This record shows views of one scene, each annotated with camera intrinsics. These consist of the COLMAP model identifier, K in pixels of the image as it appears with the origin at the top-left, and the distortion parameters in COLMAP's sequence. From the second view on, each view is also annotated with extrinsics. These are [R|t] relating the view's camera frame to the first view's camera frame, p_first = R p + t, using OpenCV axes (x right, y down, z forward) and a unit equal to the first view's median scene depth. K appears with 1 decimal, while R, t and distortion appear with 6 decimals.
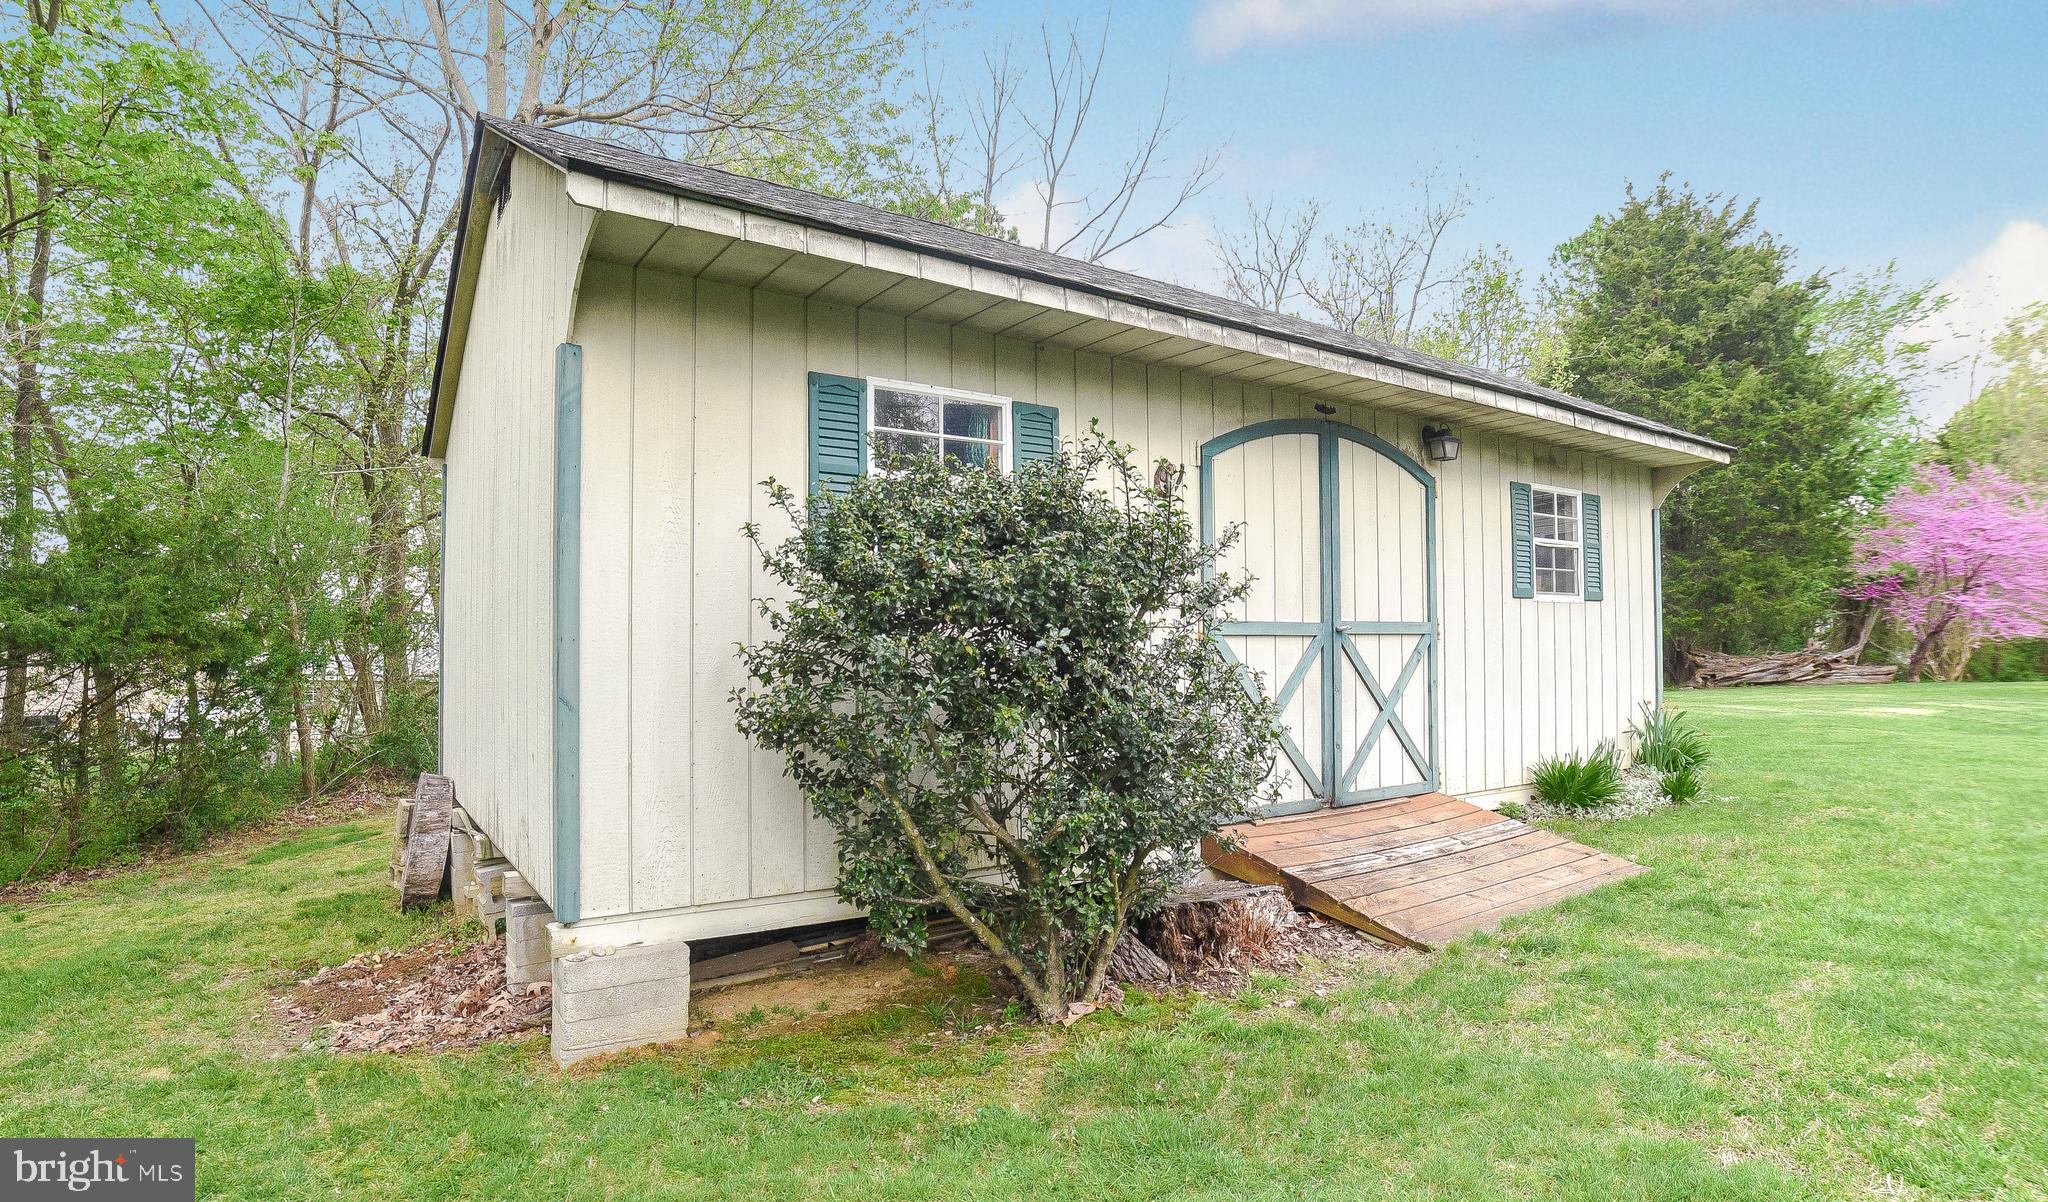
lens RADIAL K [[890.0, 0, 1019.9], [0, 890.0, 620.3], [0, 0, 1]] dist [-0.000359, 0.000069]
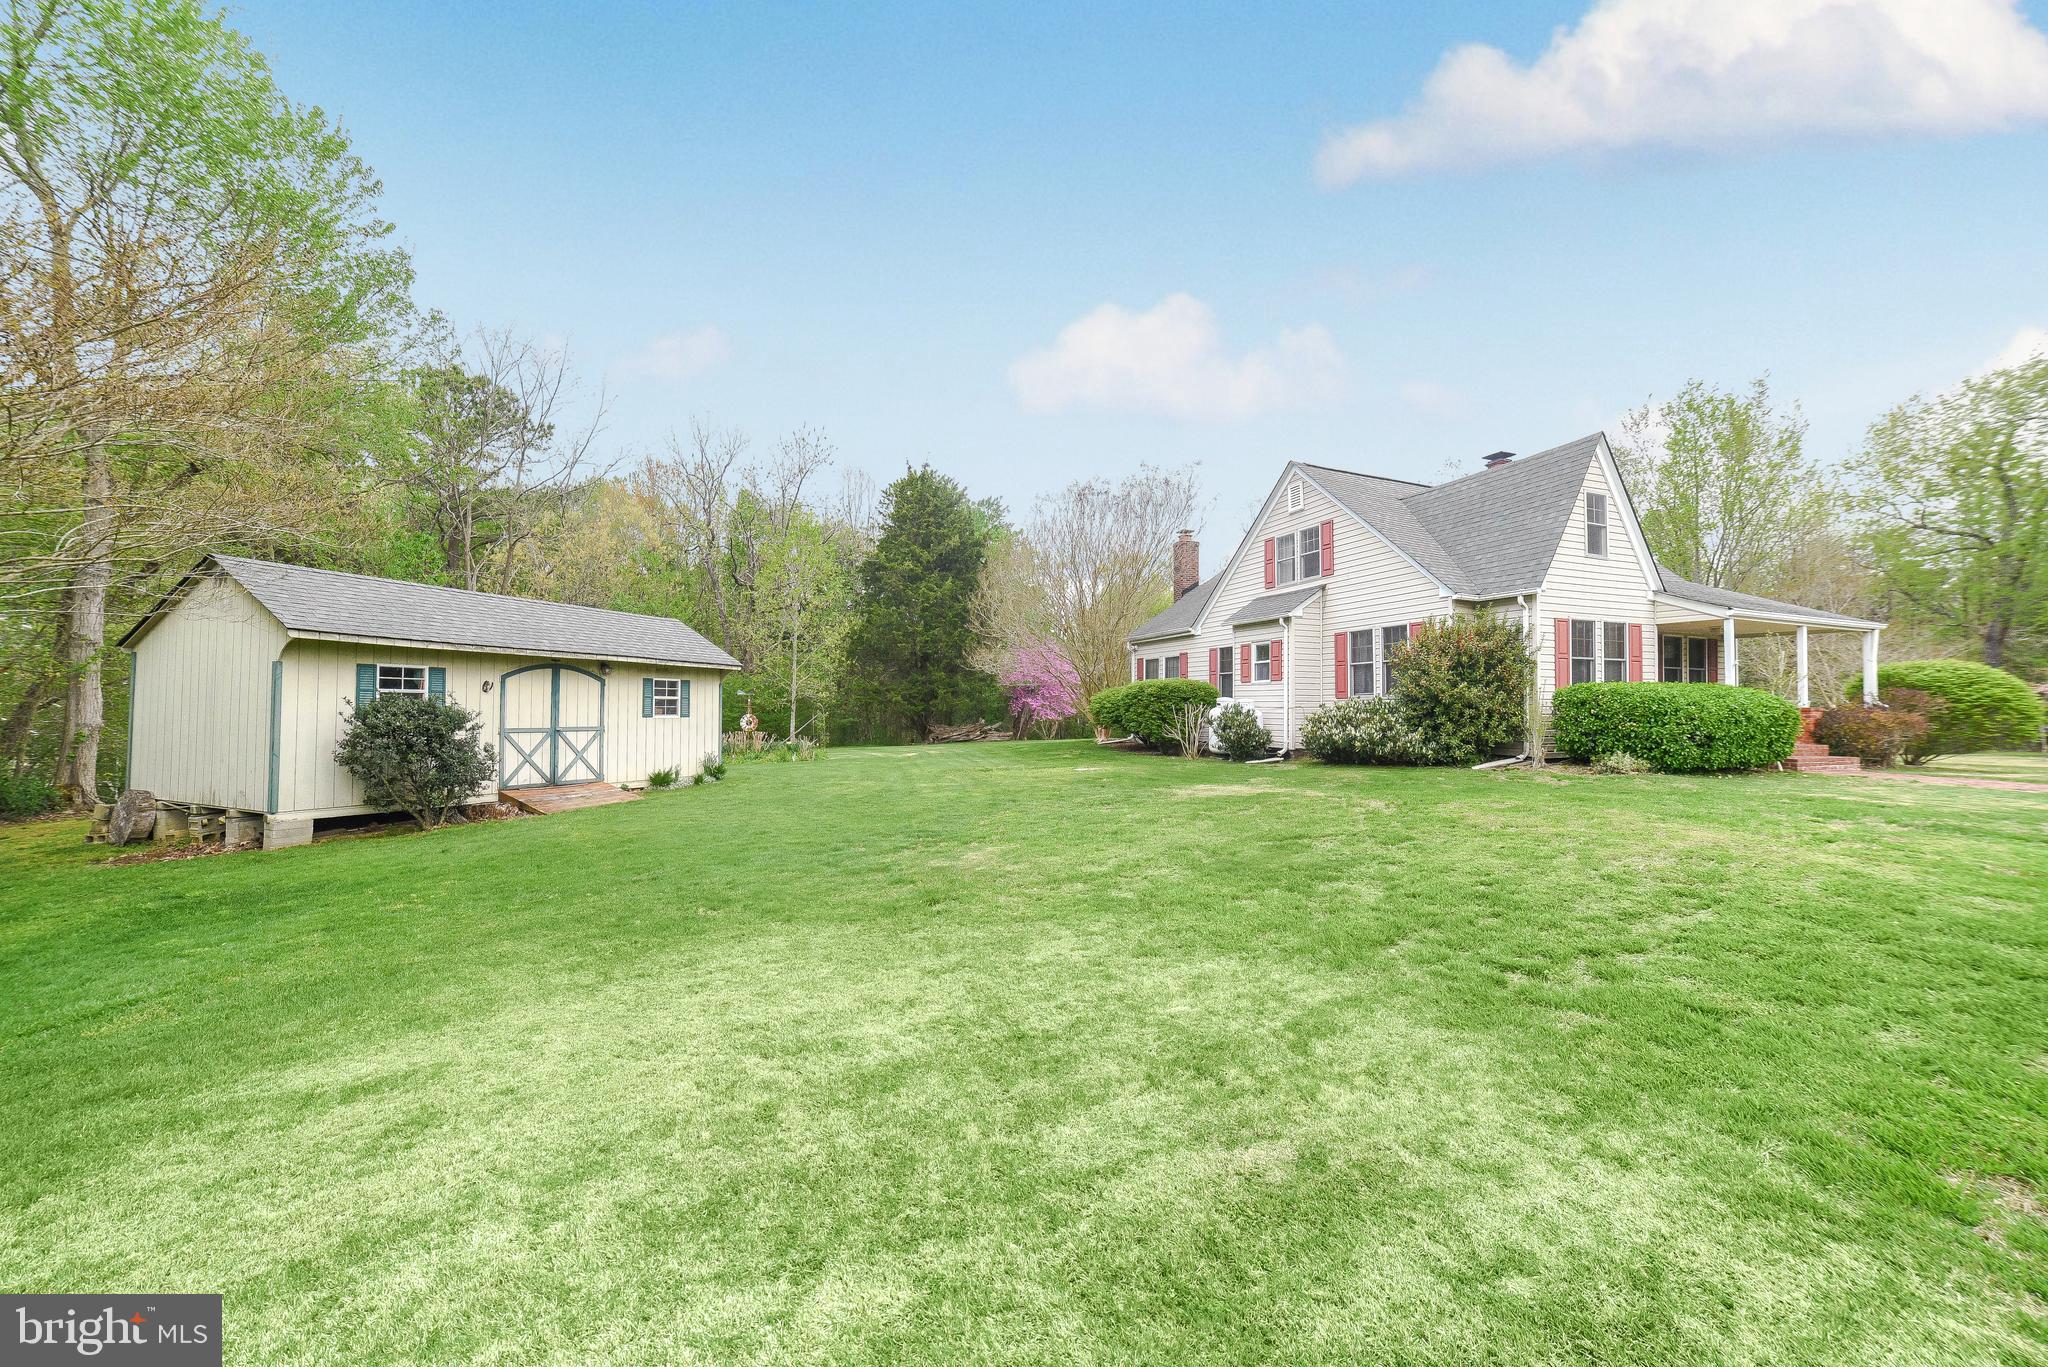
lens RADIAL K [[838.7, 0, 1020.6], [0, 838.7, 676.3], [0, 0, 1]] dist [0.000216, 0.000077]
pose [[0.885338, 0.025908, 0.464226, 0.397212], [-0.022820, 0.999664, -0.012271, -0.170663], [-0.464388, 0.000270, 0.885632, -2.279895]]
